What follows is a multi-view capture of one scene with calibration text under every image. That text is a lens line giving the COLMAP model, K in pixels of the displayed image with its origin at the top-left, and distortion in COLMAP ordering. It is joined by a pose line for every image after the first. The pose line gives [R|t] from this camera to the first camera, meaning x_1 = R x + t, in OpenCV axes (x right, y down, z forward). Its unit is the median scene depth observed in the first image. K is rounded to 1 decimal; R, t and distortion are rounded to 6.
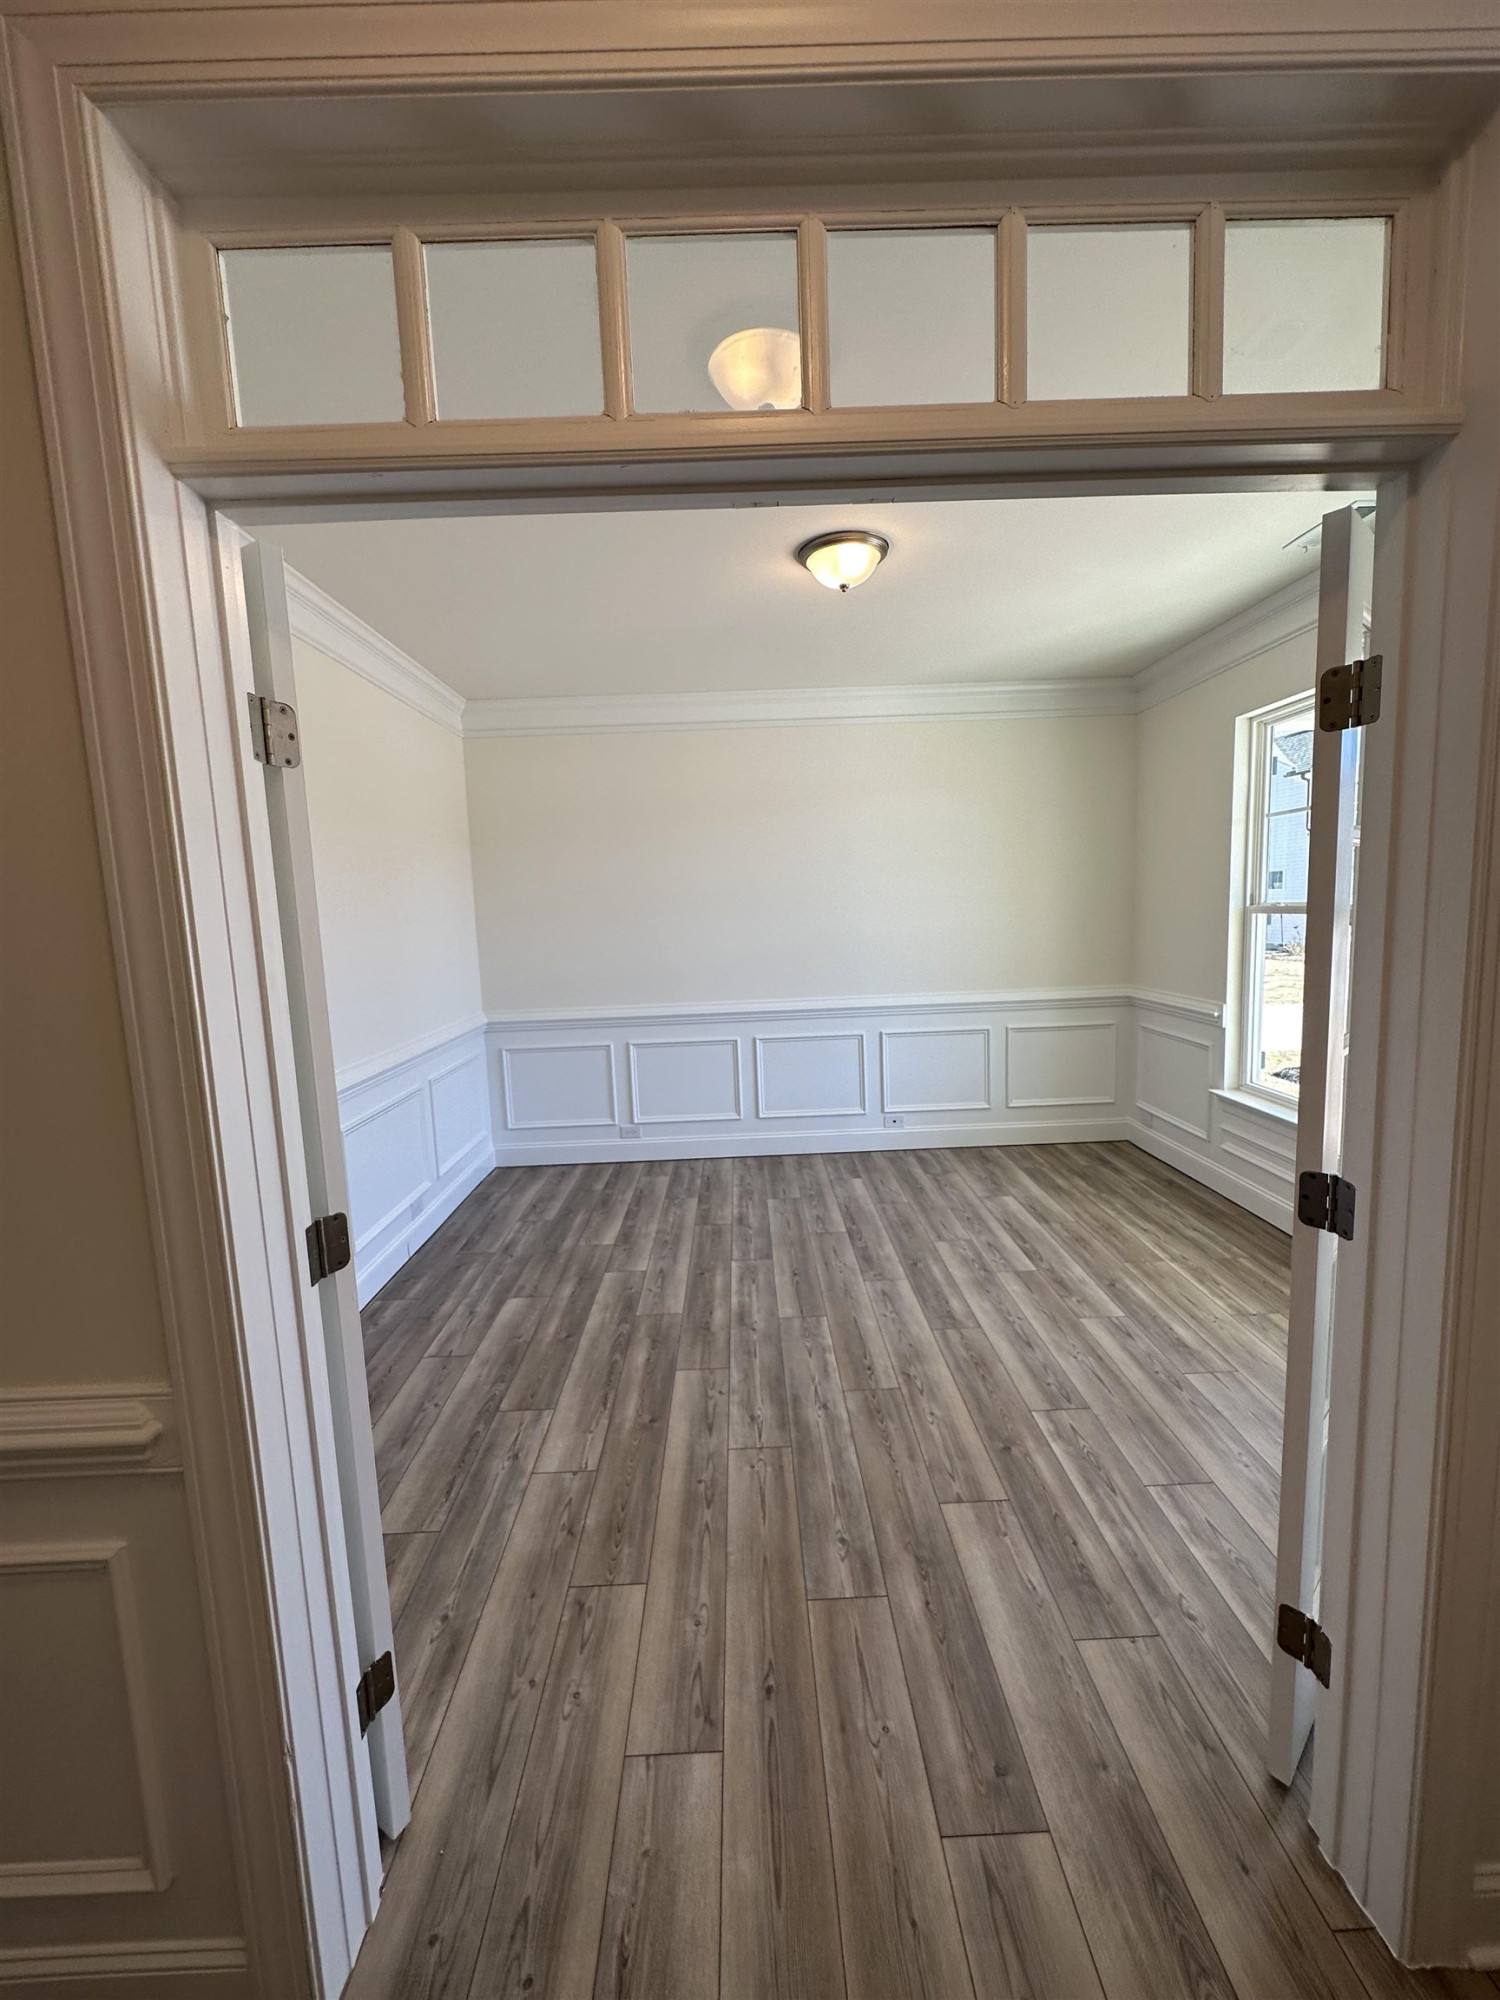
lens RADIAL K [[807.2, 0, 753.1], [0, 807.2, 1000.1], [0, 0, 1]] dist [0.007590, 0.000564]
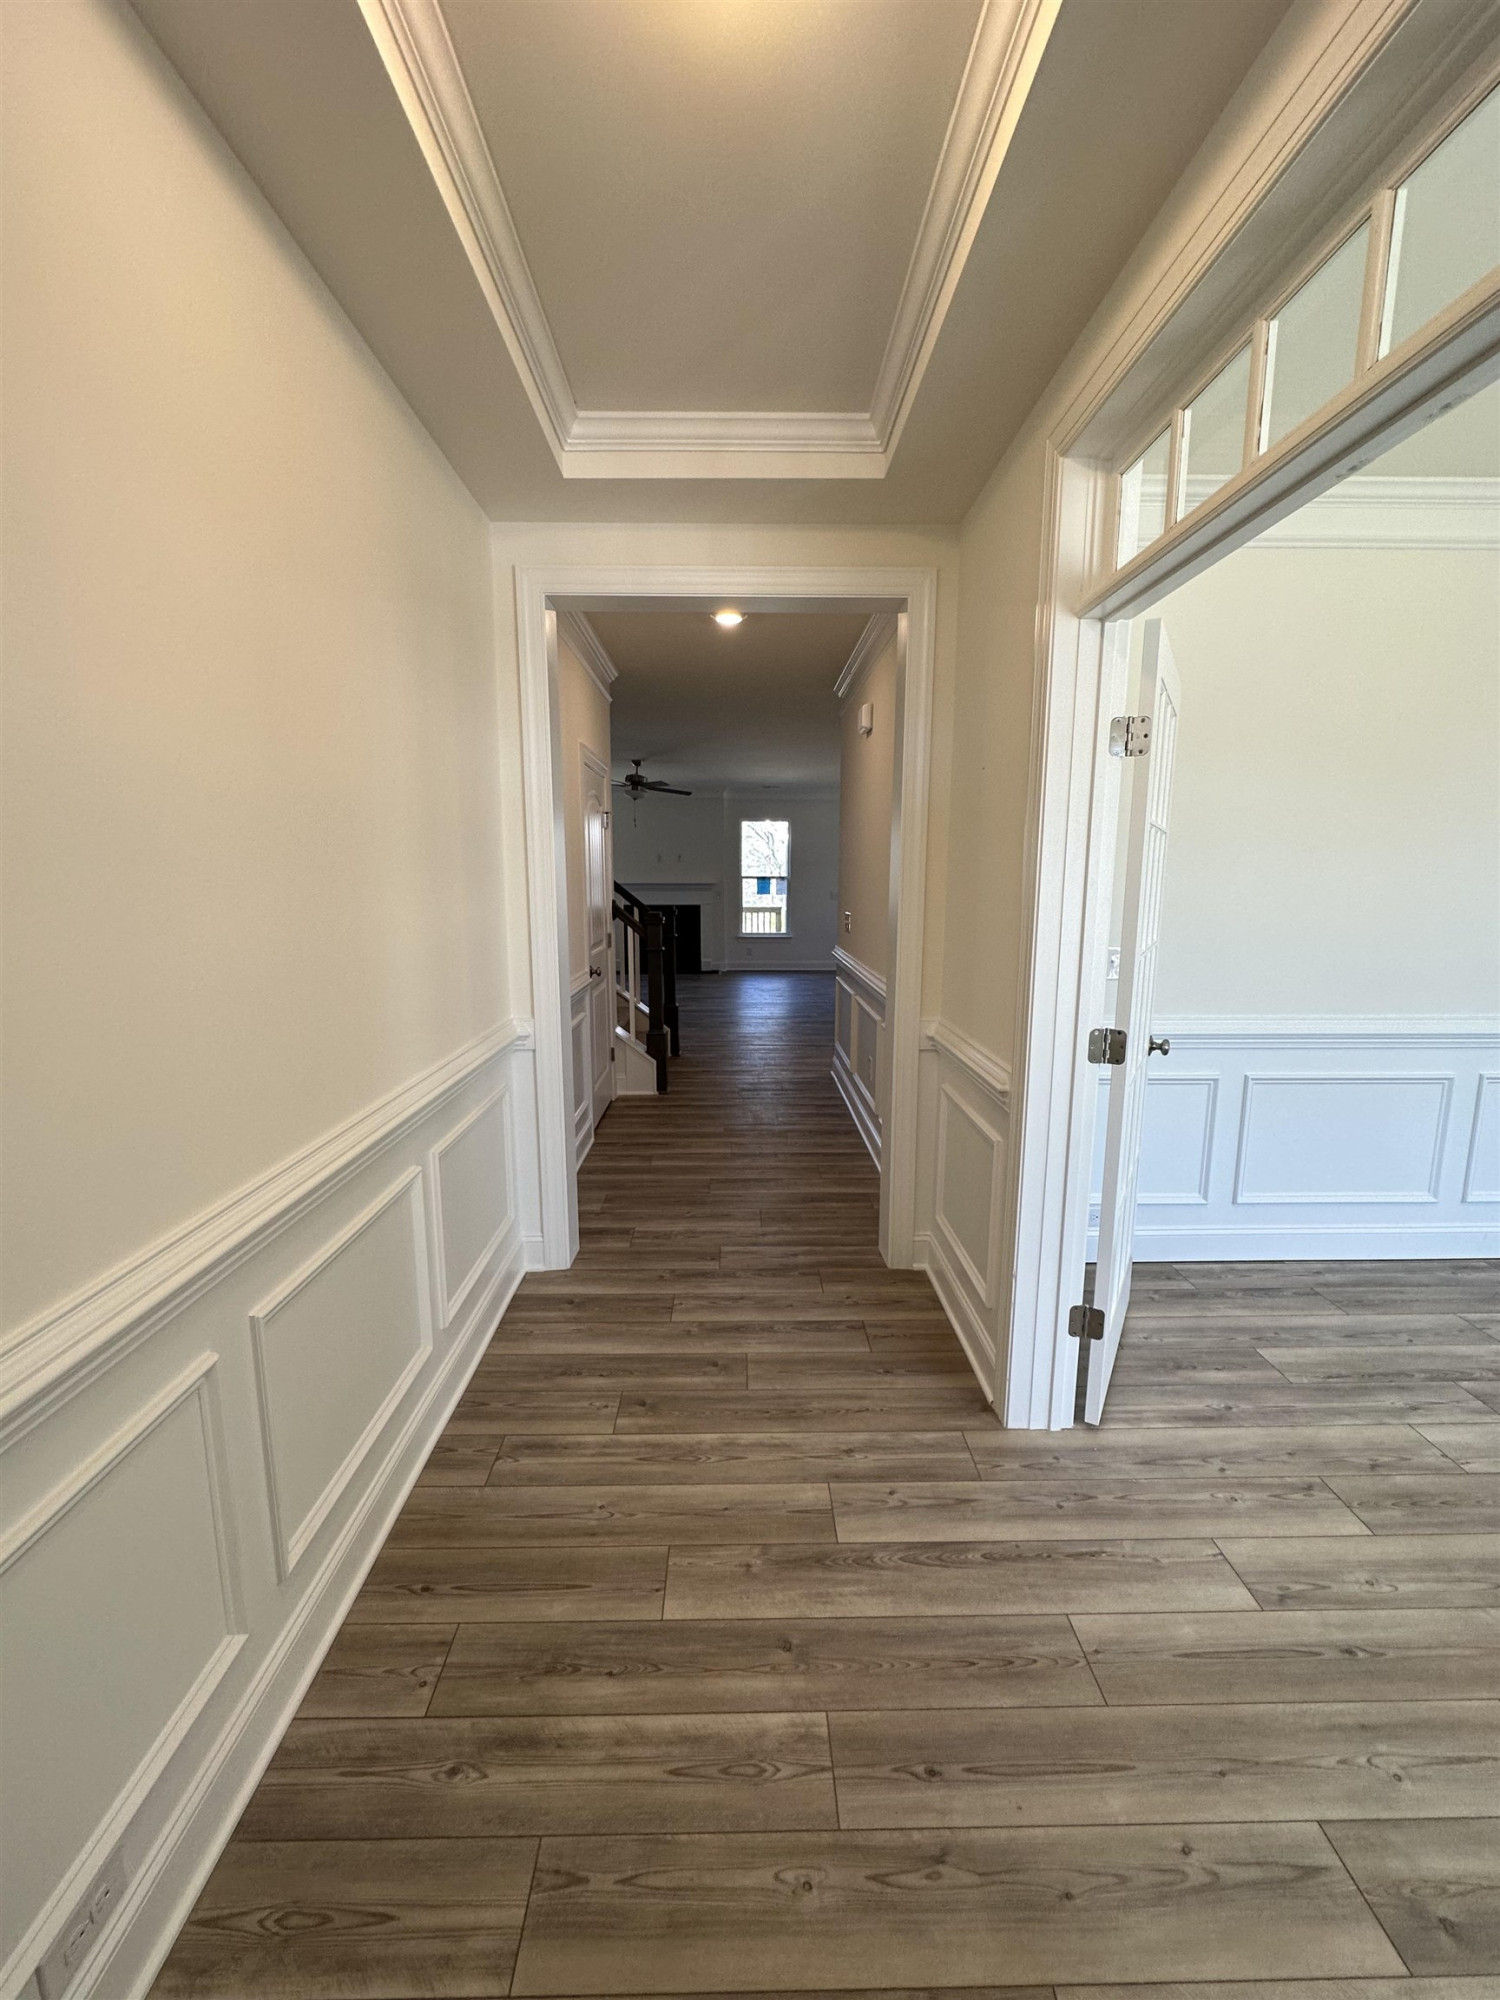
lens RADIAL K [[807.2, 0, 748.7], [0, 807.2, 1002.2], [0, 0, 1]] dist [0.007590, 0.000564]
pose [[-0.004729, 0.189007, -0.981964, 0.807945], [-0.122453, 0.974476, 0.188155, -0.002210], [0.992463, 0.121134, 0.018536, 0.169015]]
